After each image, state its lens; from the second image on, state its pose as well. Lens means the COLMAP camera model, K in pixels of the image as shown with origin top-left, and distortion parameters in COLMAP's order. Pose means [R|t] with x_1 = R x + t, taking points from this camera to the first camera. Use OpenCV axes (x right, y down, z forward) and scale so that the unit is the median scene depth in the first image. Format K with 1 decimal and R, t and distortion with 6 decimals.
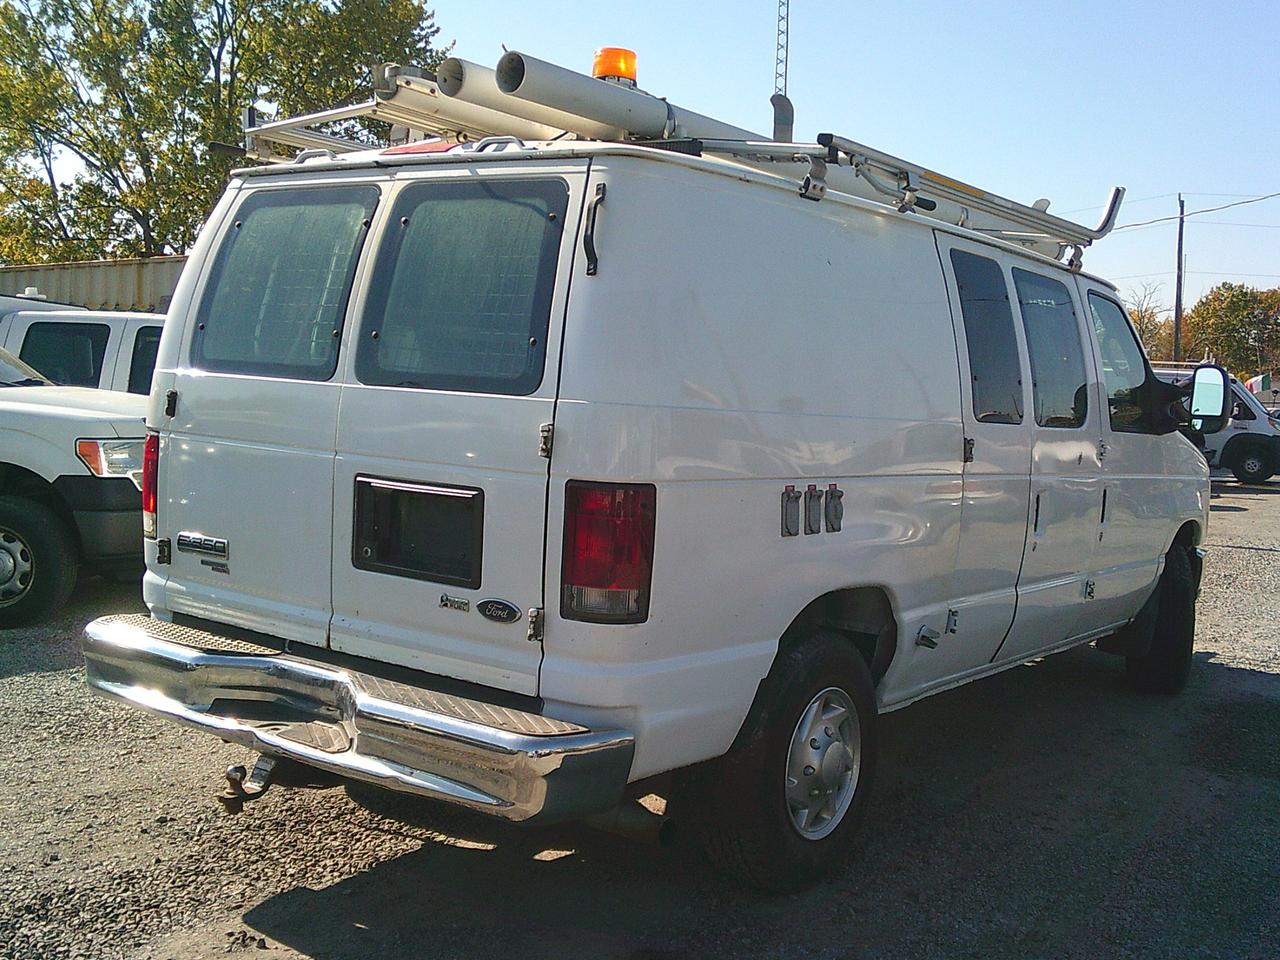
lens RADIAL K [[1521.2, 0, 640.0], [0, 1521.2, 480.0], [0, 0, 1]] dist [0.021101, -0.005292]
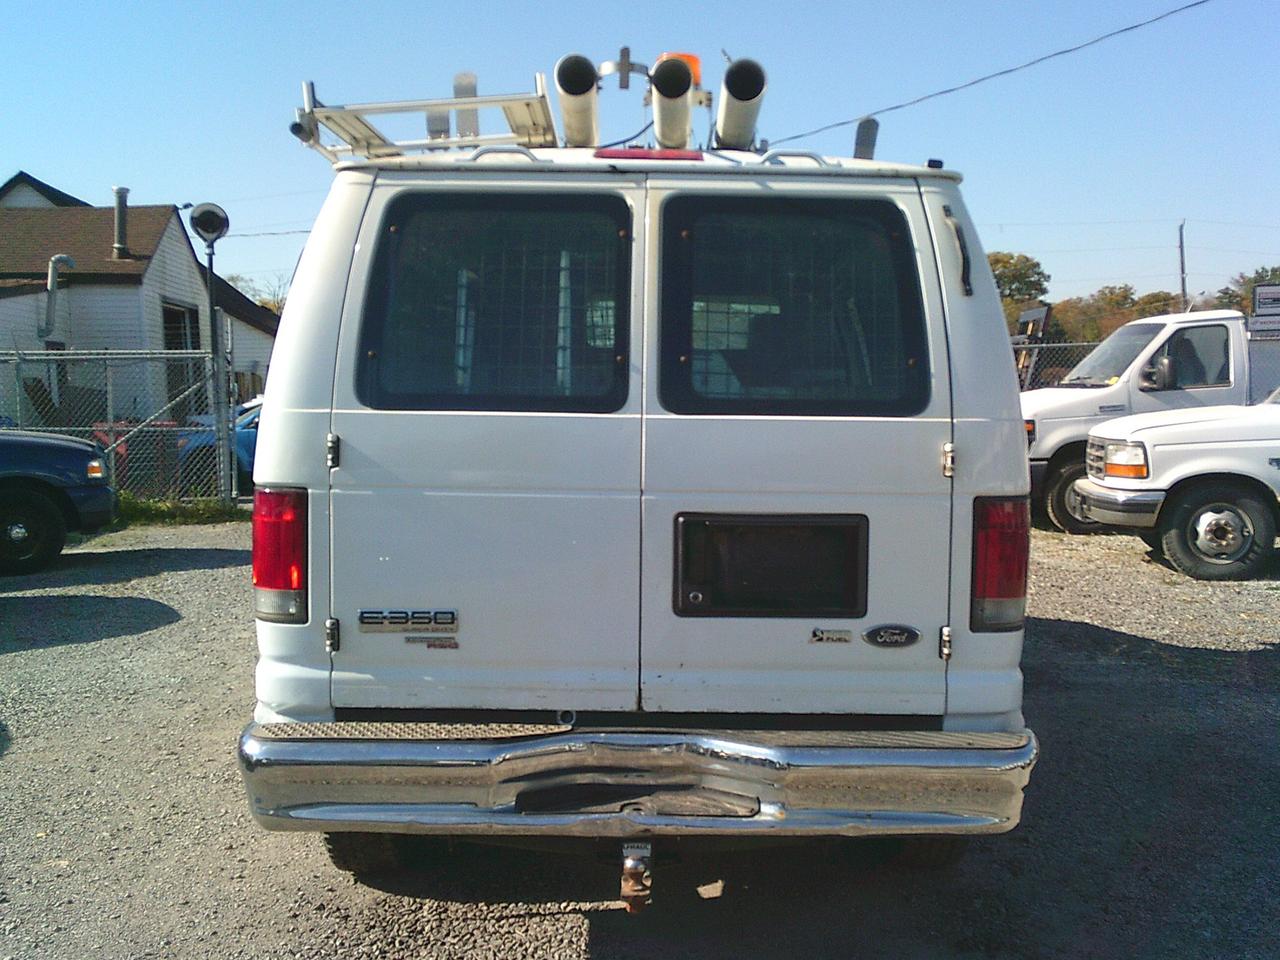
lens RADIAL K [[1521.2, 0, 640.0], [0, 1521.2, 480.0], [0, 0, 1]] dist [0.021101, -0.005292]
pose [[0.774483, -0.079794, 0.627542, -0.779514], [0.074853, 0.996603, 0.034341, -0.057152], [-0.628150, 0.020377, 0.777825, 0.311990]]
